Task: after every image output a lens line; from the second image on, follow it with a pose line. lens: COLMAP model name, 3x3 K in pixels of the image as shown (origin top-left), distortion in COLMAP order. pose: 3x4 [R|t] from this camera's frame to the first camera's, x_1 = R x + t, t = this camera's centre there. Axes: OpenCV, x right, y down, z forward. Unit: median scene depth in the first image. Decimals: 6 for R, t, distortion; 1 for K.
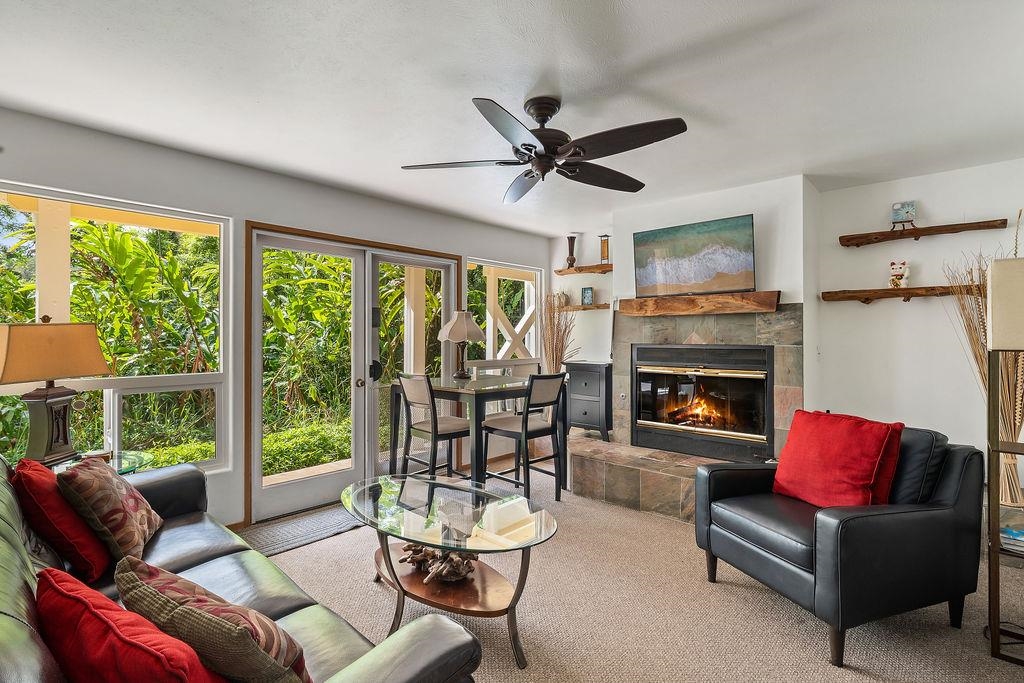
lens RADIAL K [[479.7, 0, 513.0], [0, 479.7, 338.0], [0, 0, 1]] dist [0.001221, -0.000171]
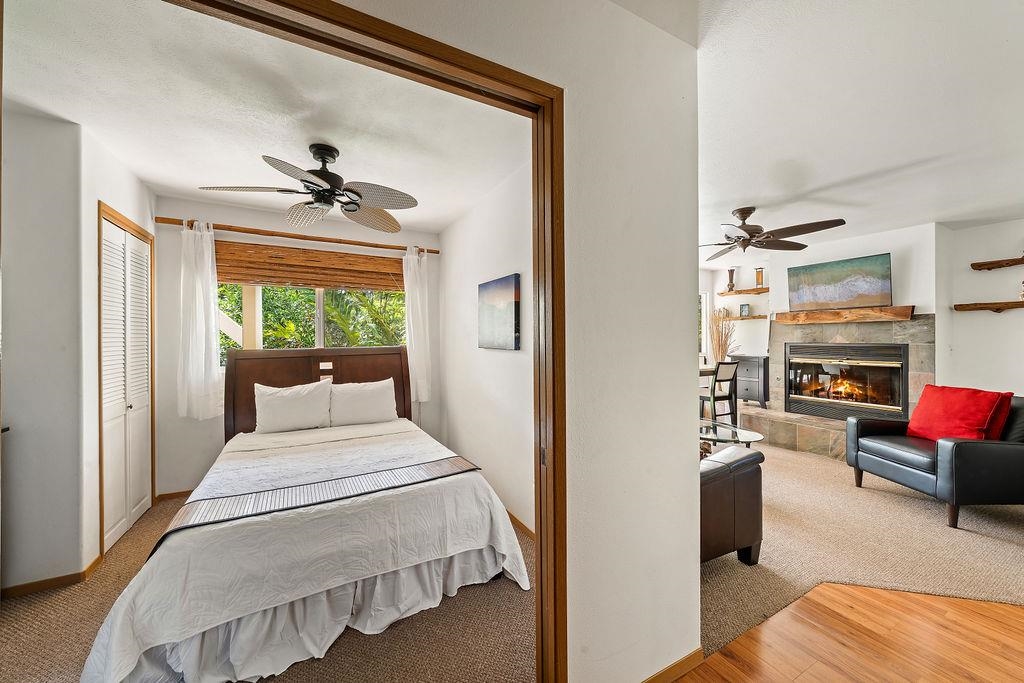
lens RADIAL K [[373.8, 0, 512.0], [0, 373.8, 341.5], [0, 0, 1]] dist [-0.000349, 0.000092]
pose [[0.947928, -0.002112, -0.318476, -0.208581], [0.003685, 0.999984, 0.004335, -0.000113], [0.318462, -0.005283, 0.947921, -0.405549]]
